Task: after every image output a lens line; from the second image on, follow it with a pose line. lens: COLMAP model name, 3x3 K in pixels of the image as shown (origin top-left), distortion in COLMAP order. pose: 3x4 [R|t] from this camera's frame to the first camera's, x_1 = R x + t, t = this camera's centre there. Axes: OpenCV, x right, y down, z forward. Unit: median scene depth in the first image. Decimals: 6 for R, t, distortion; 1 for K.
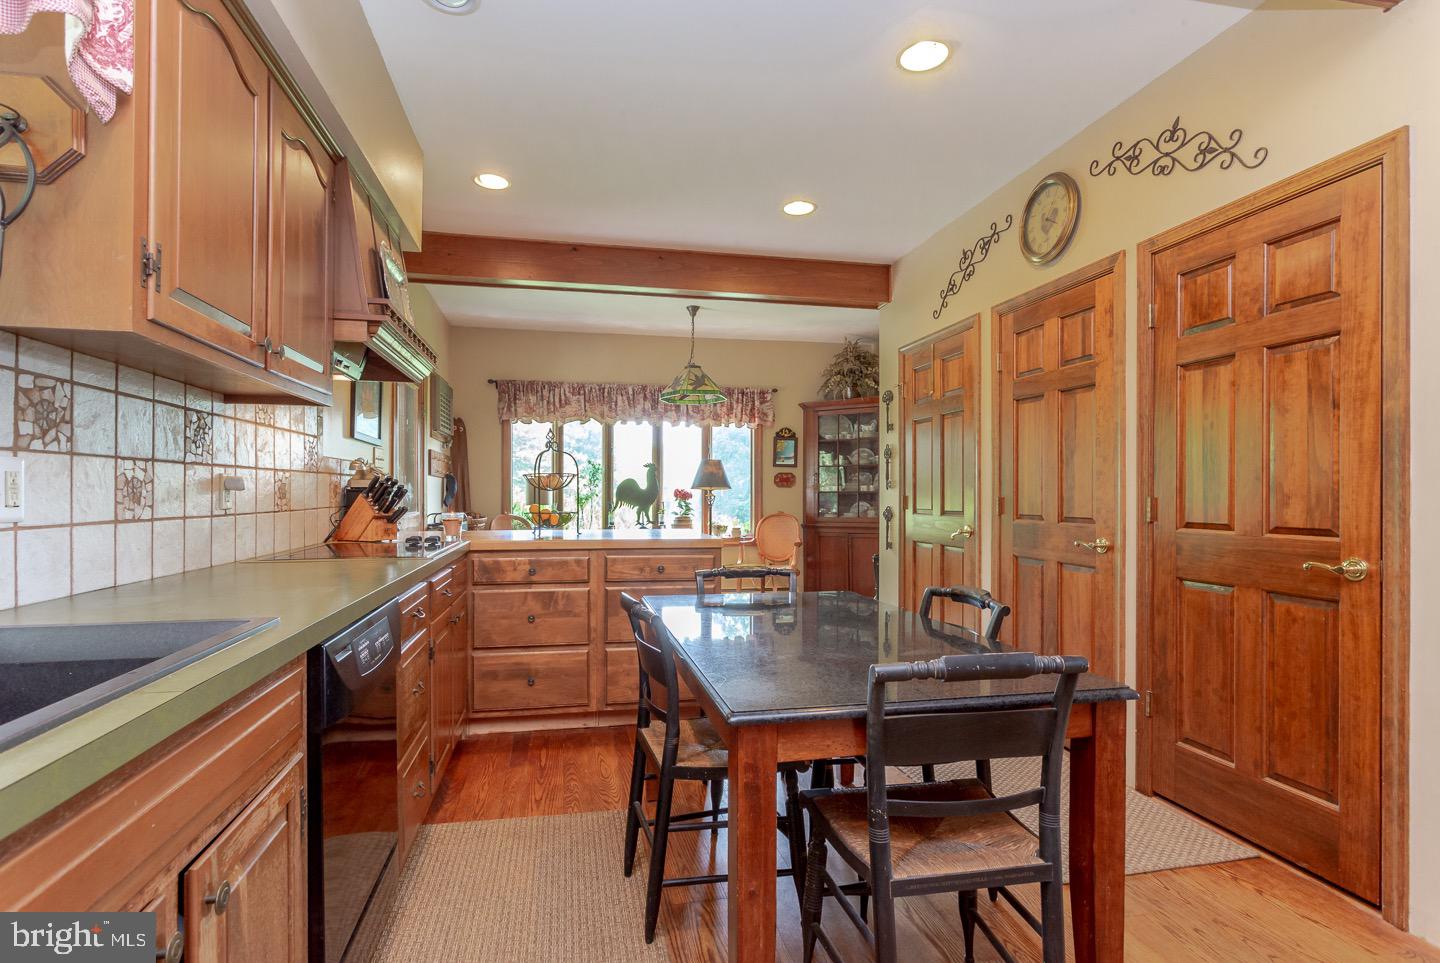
lens RADIAL K [[716.5, 0, 708.0], [0, 716.5, 493.2], [0, 0, 1]] dist [-0.008293, 0.004641]
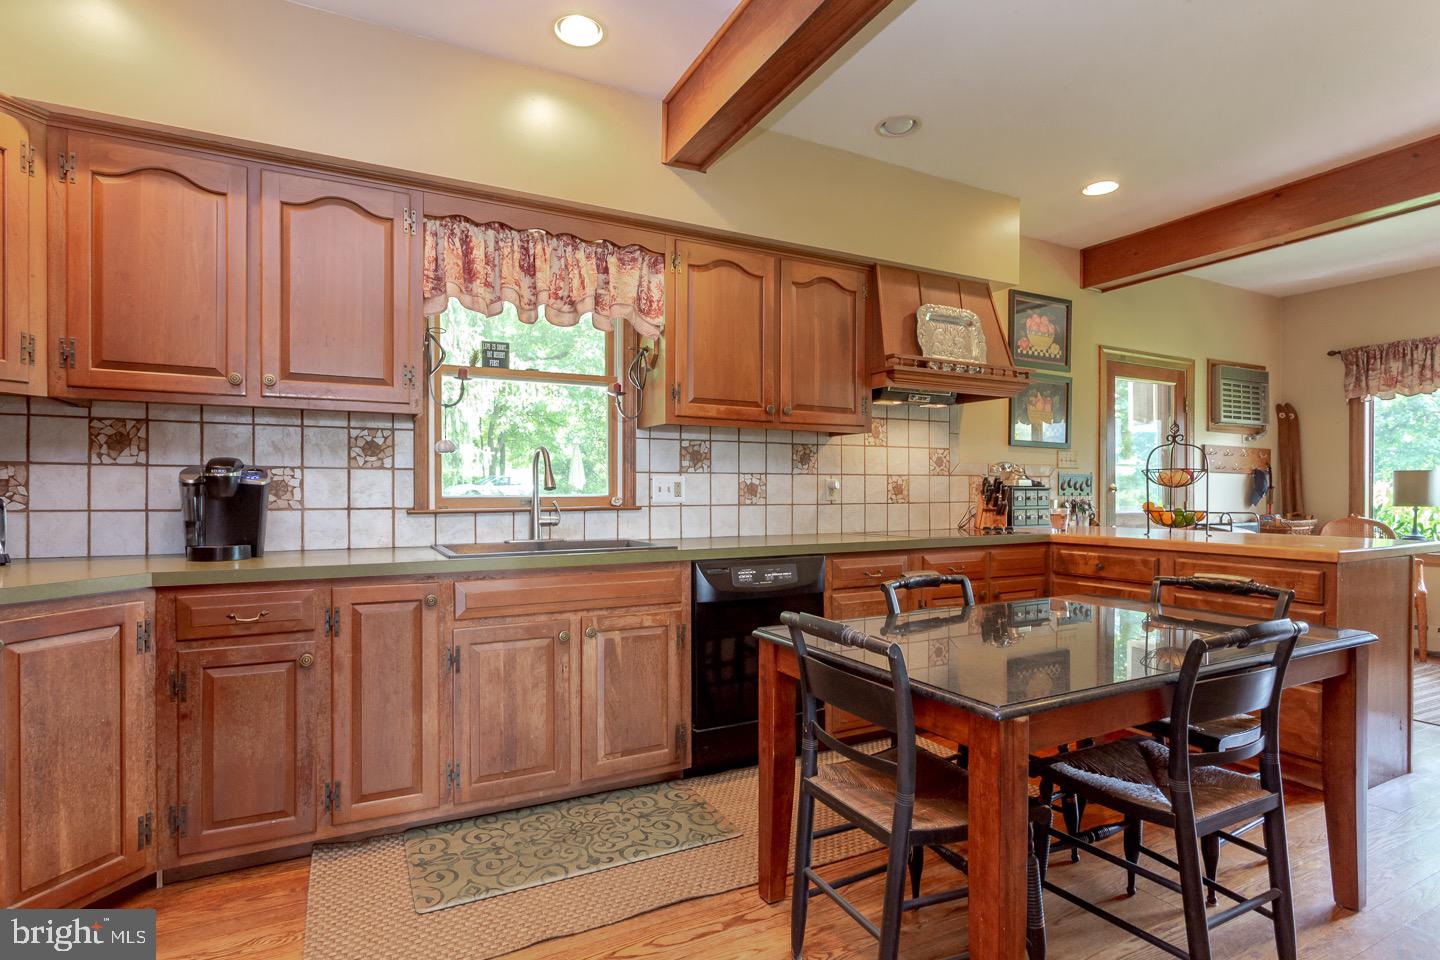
lens RADIAL K [[716.5, 0, 704.9], [0, 716.5, 484.5], [0, 0, 1]] dist [-0.008293, 0.004641]
pose [[0.277202, -0.009338, -0.960766, 0.874670], [0.001482, 0.999956, -0.009292, 0.000577], [0.960810, 0.001152, 0.277204, 0.260474]]
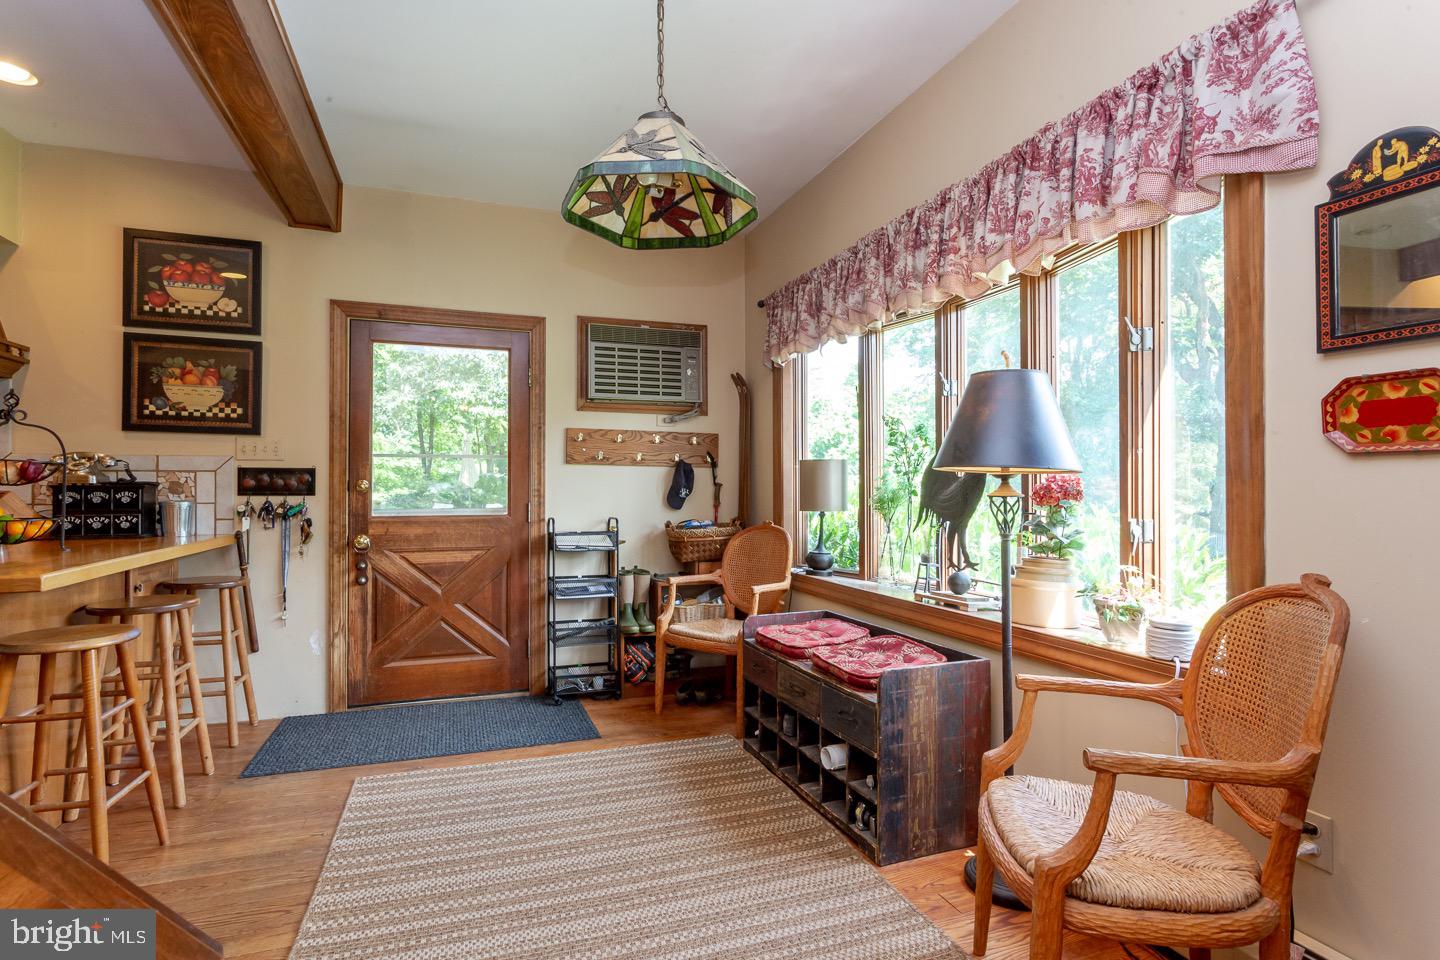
lens RADIAL K [[716.5, 0, 708.2], [0, 716.5, 479.8], [0, 0, 1]] dist [-0.008293, 0.004641]
pose [[0.144926, -0.012171, -0.989368, 0.905289], [0.002304, 0.999926, -0.011964, 0.001482], [0.989440, -0.000545, 0.144943, 2.695401]]
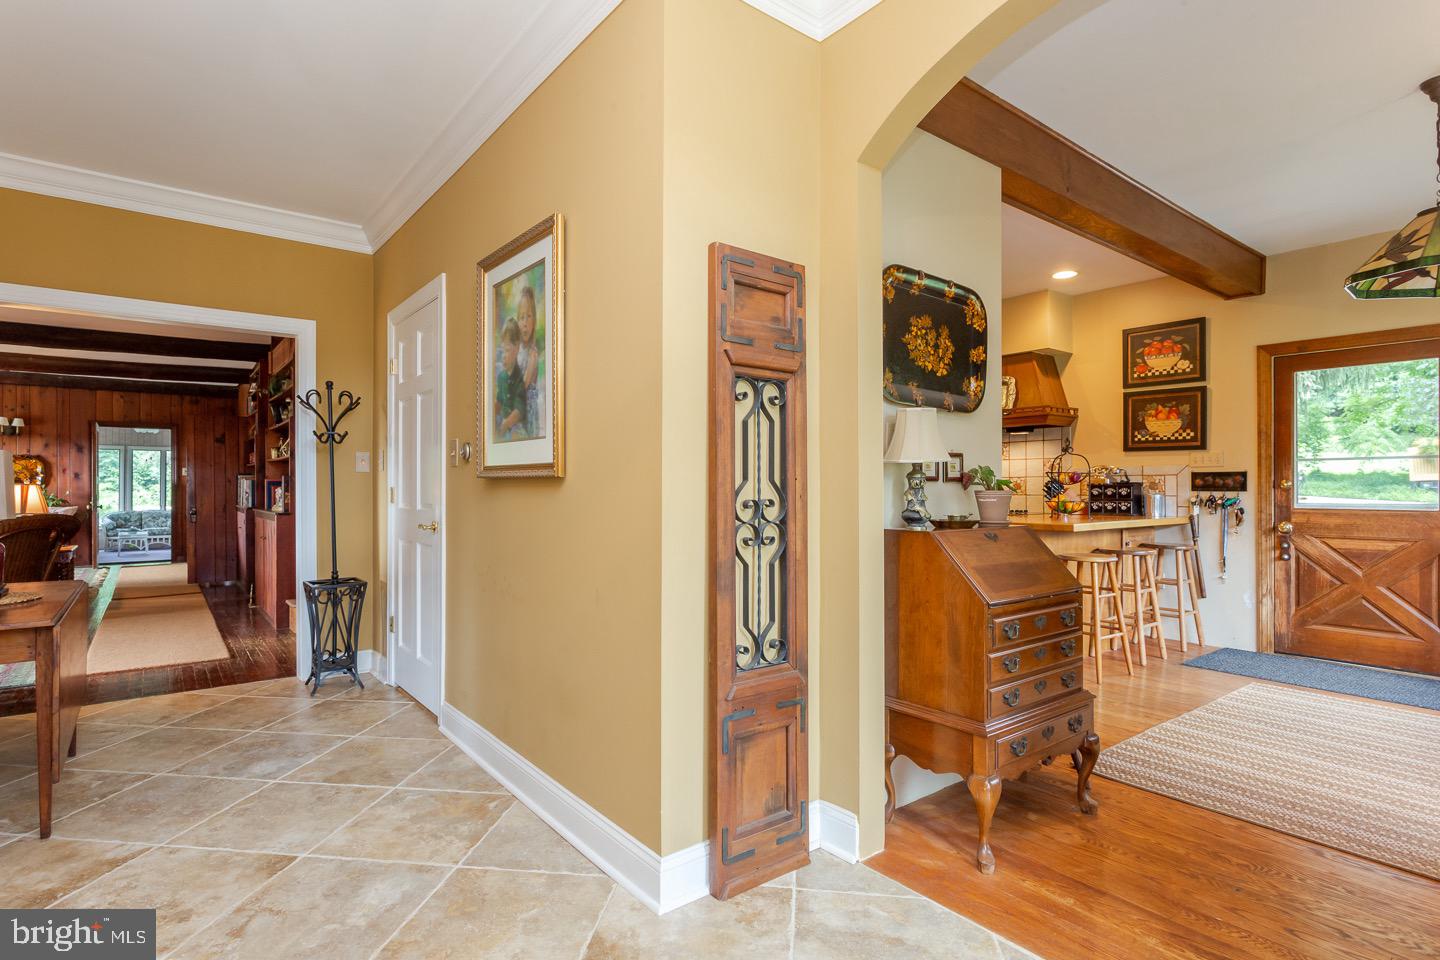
lens RADIAL K [[716.5, 0, 714.6], [0, 716.5, 484.9], [0, 0, 1]] dist [-0.008293, 0.004641]
pose [[-0.896960, -0.001635, -0.442108, 1.672671], [0.000327, 0.999990, -0.004363, 0.004625], [0.442111, -0.004058, -0.896951, 3.338130]]
